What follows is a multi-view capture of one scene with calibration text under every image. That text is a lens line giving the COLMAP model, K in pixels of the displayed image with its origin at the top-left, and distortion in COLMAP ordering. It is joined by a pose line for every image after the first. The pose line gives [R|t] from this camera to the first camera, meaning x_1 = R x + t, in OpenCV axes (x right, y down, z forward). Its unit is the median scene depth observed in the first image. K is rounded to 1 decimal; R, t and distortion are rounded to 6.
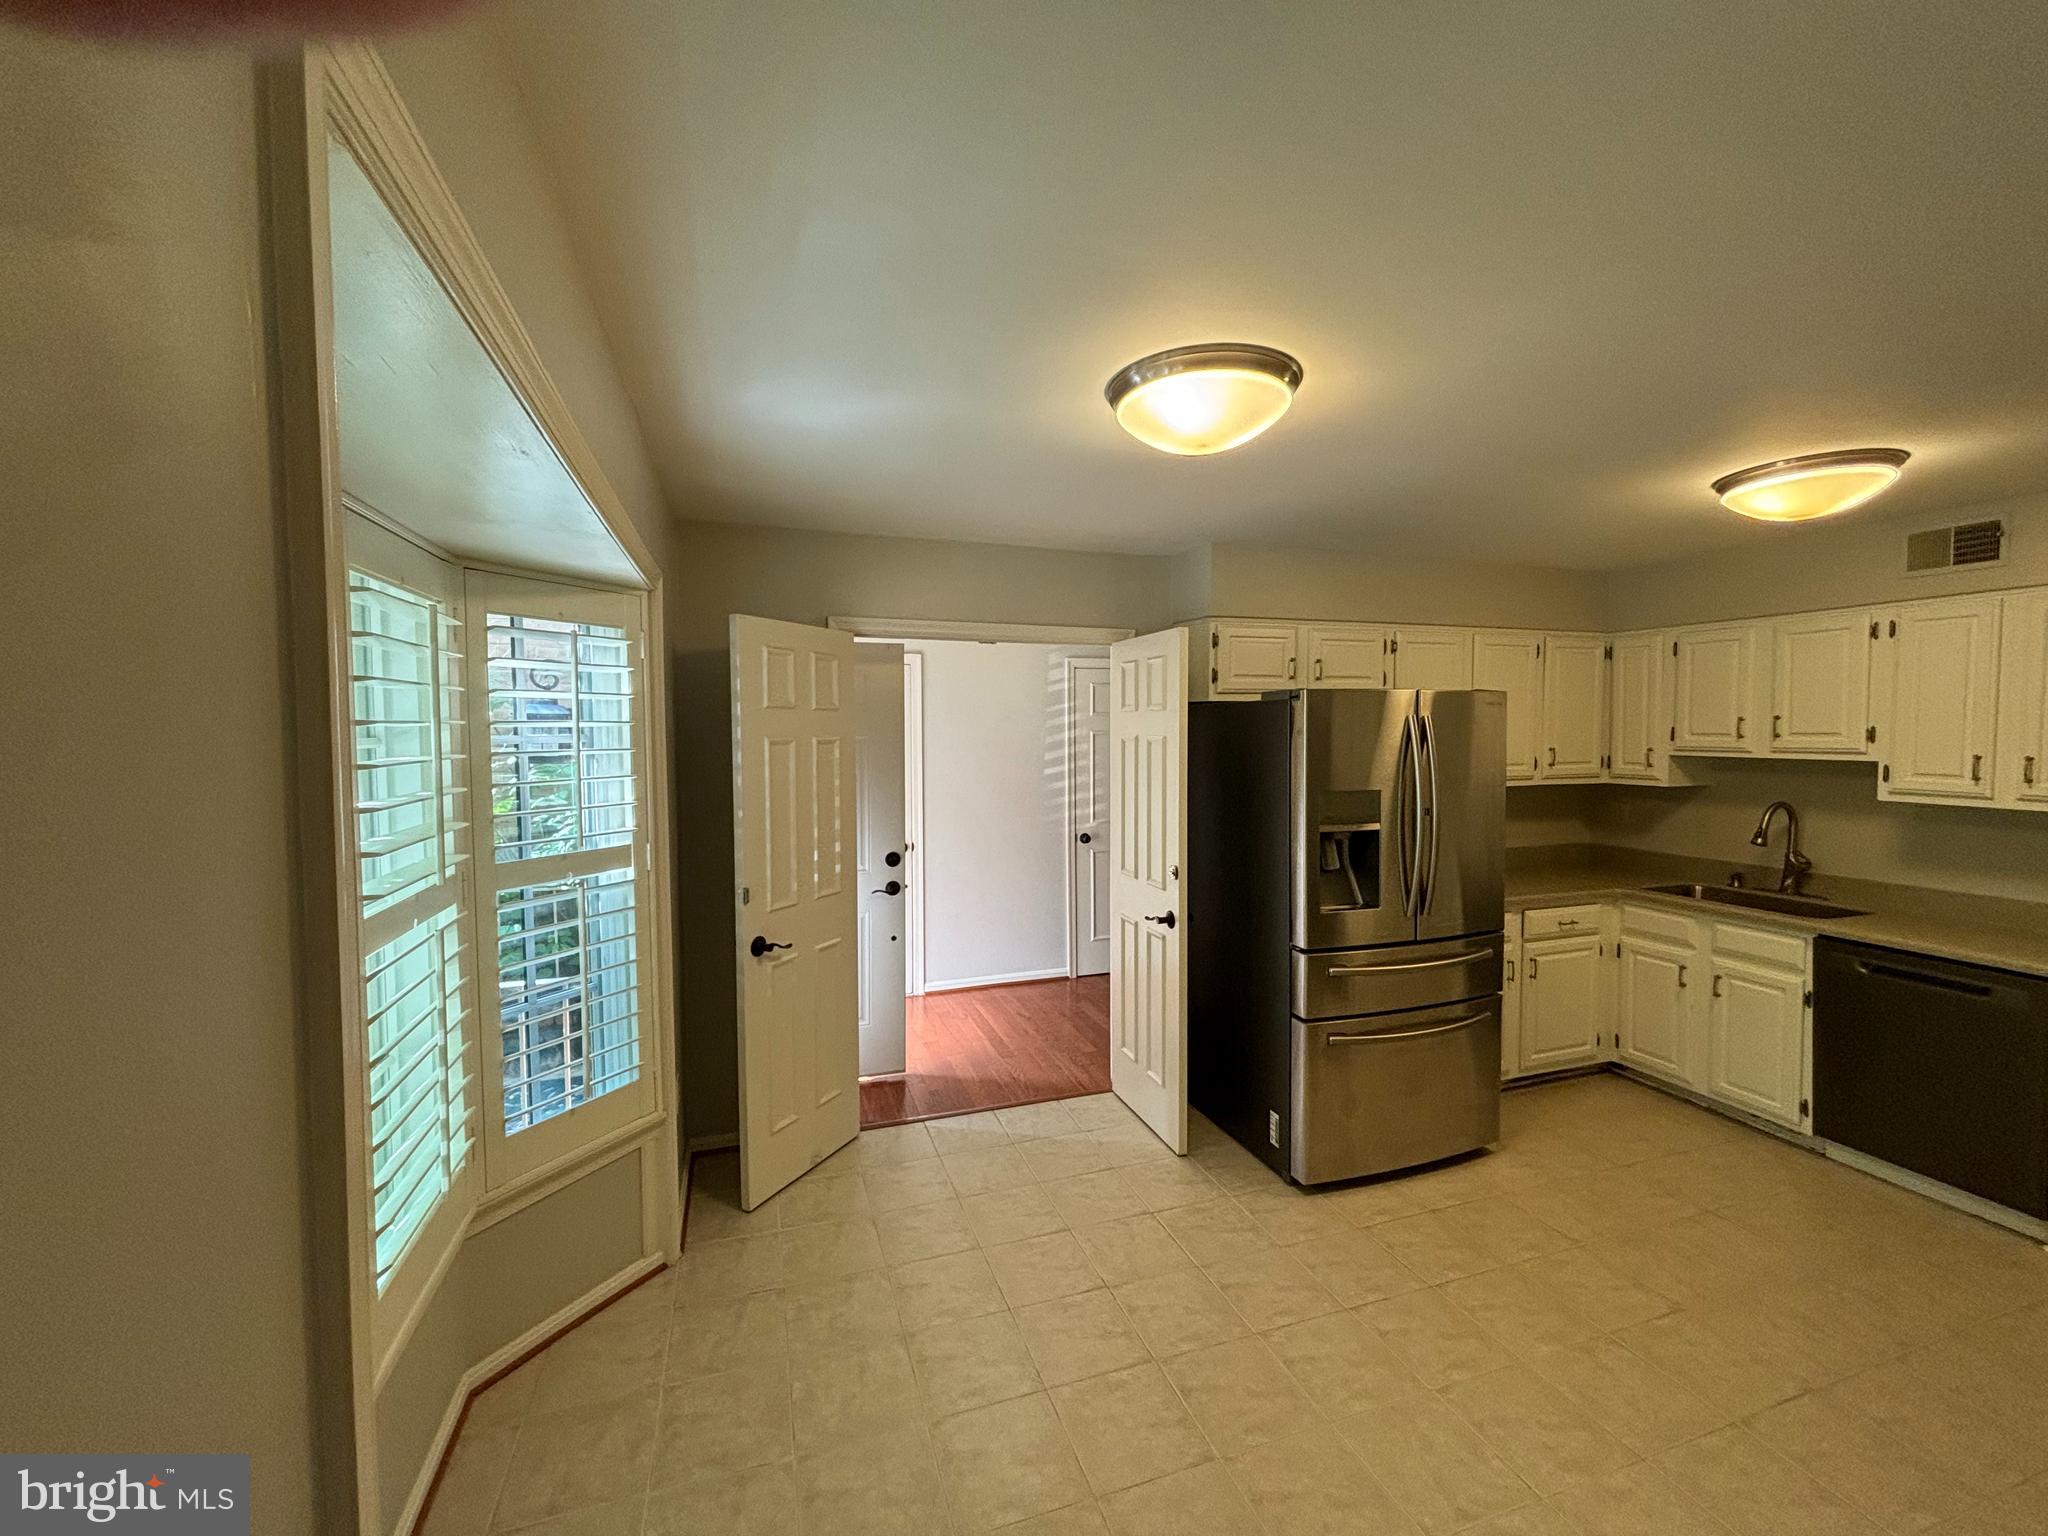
lens RADIAL K [[826.1, 0, 1026.3], [0, 826.1, 771.7], [0, 0, 1]] dist [0.008090, -0.001366]
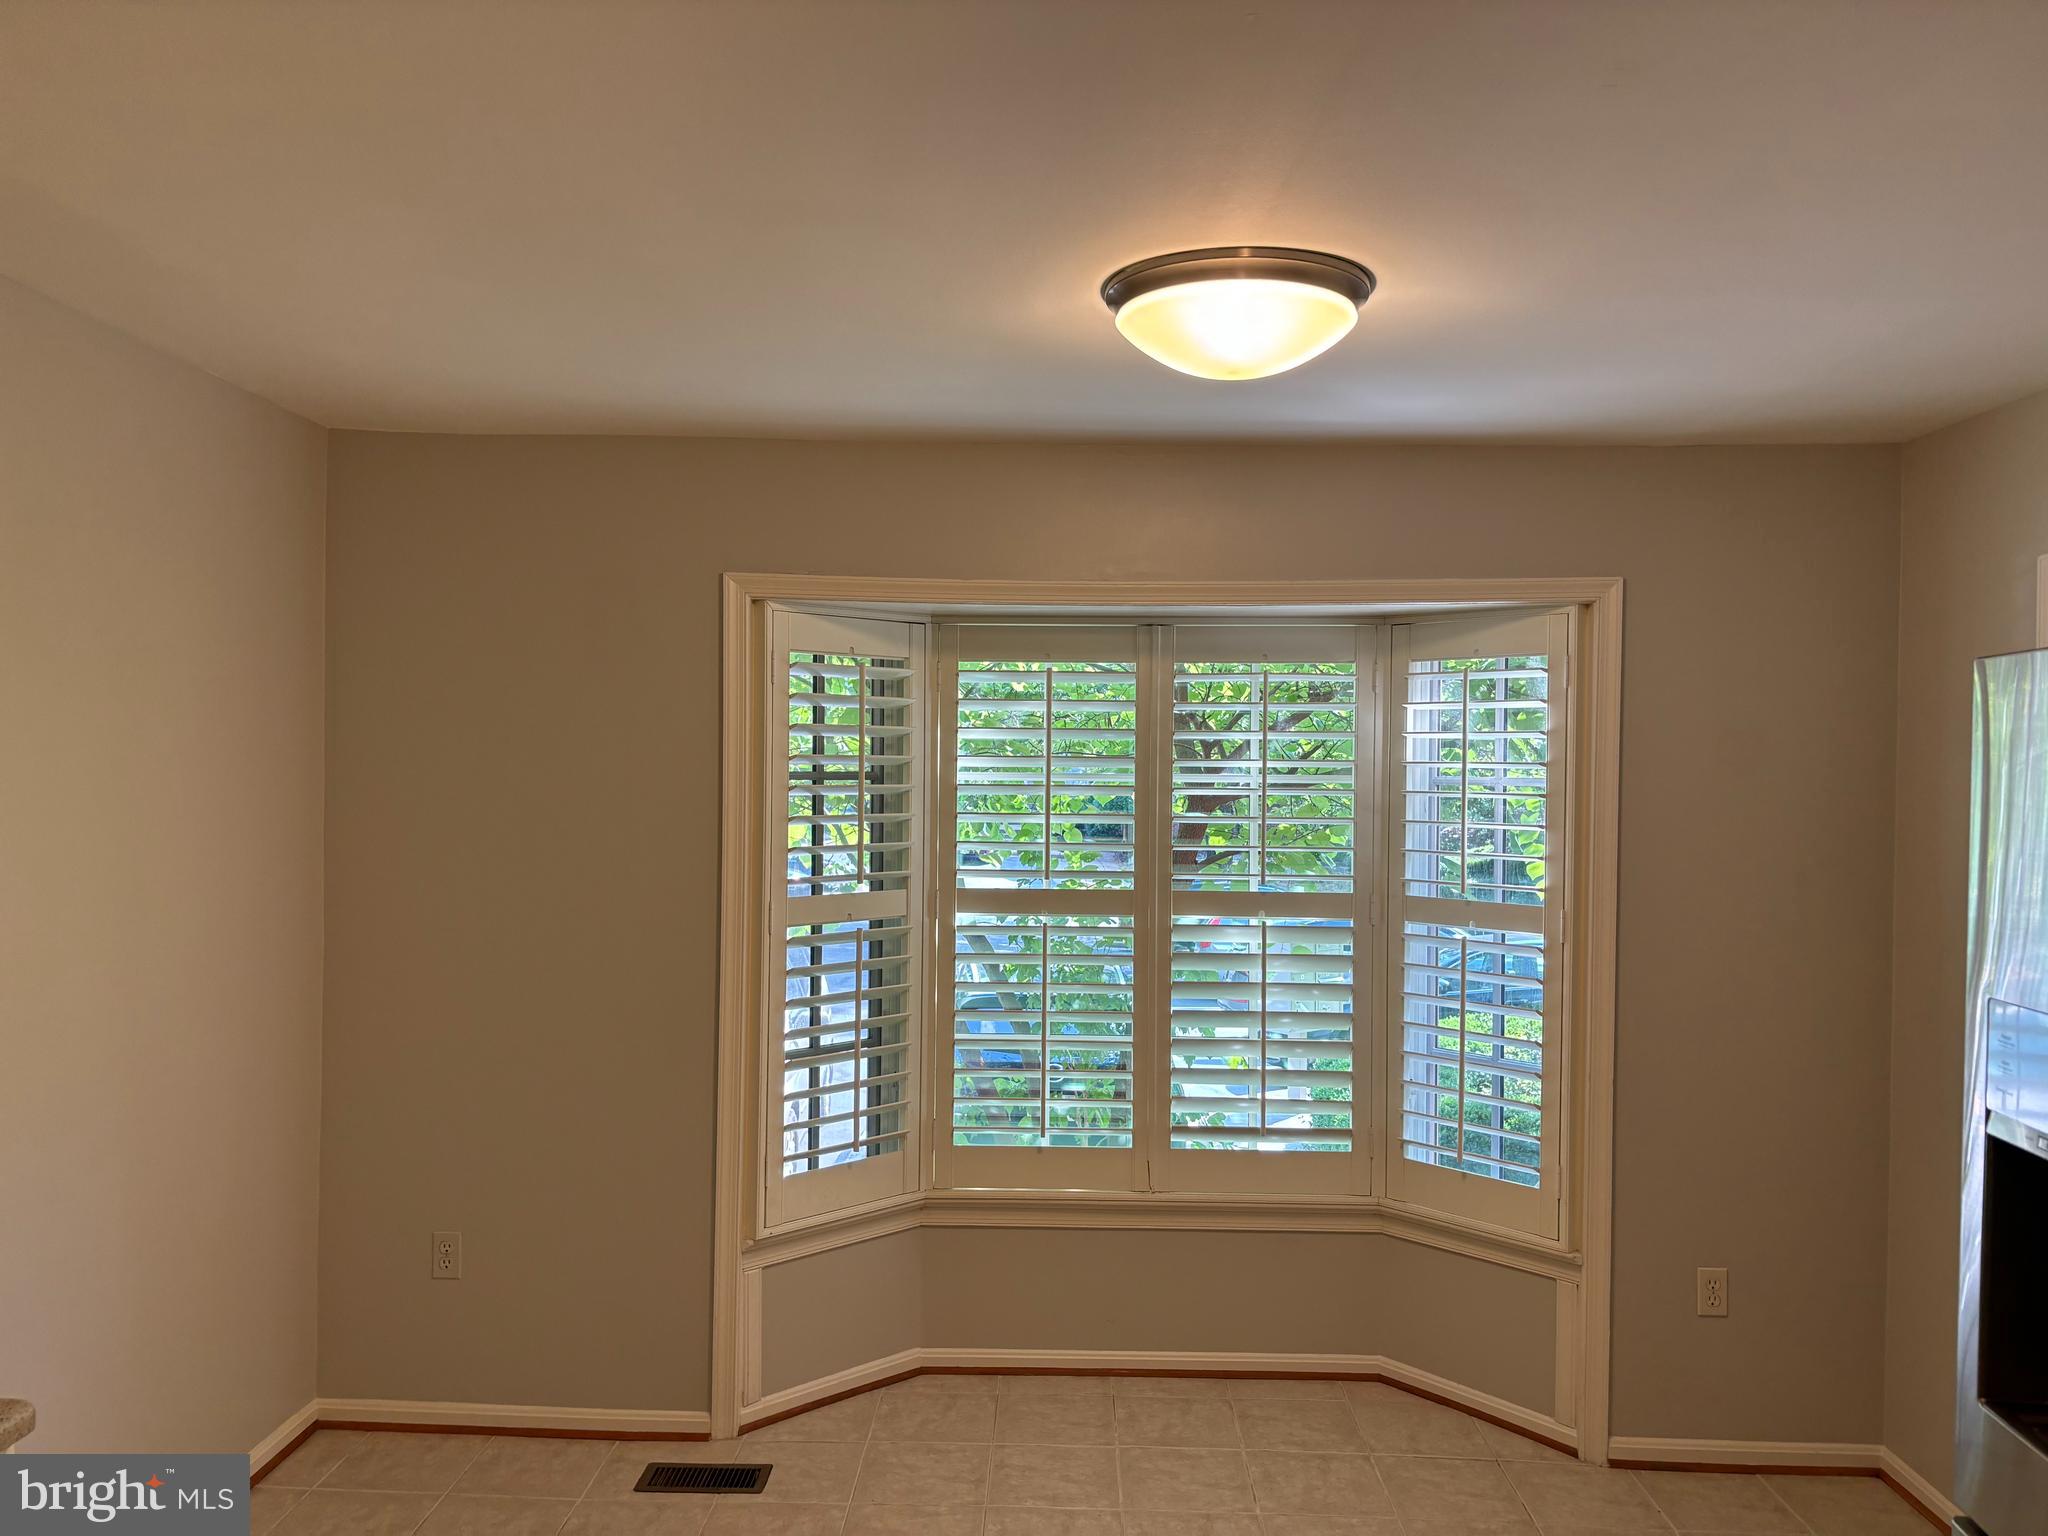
lens RADIAL K [[1563.9, 0, 1016.3], [0, 1563.9, 783.3], [0, 0, 1]] dist [0.034851, -0.010076]
pose [[-0.347515, 0.008857, -0.937633, 1.317426], [-0.065792, 0.997261, 0.033805, -0.061246], [0.935363, 0.073437, -0.345980, 1.119029]]
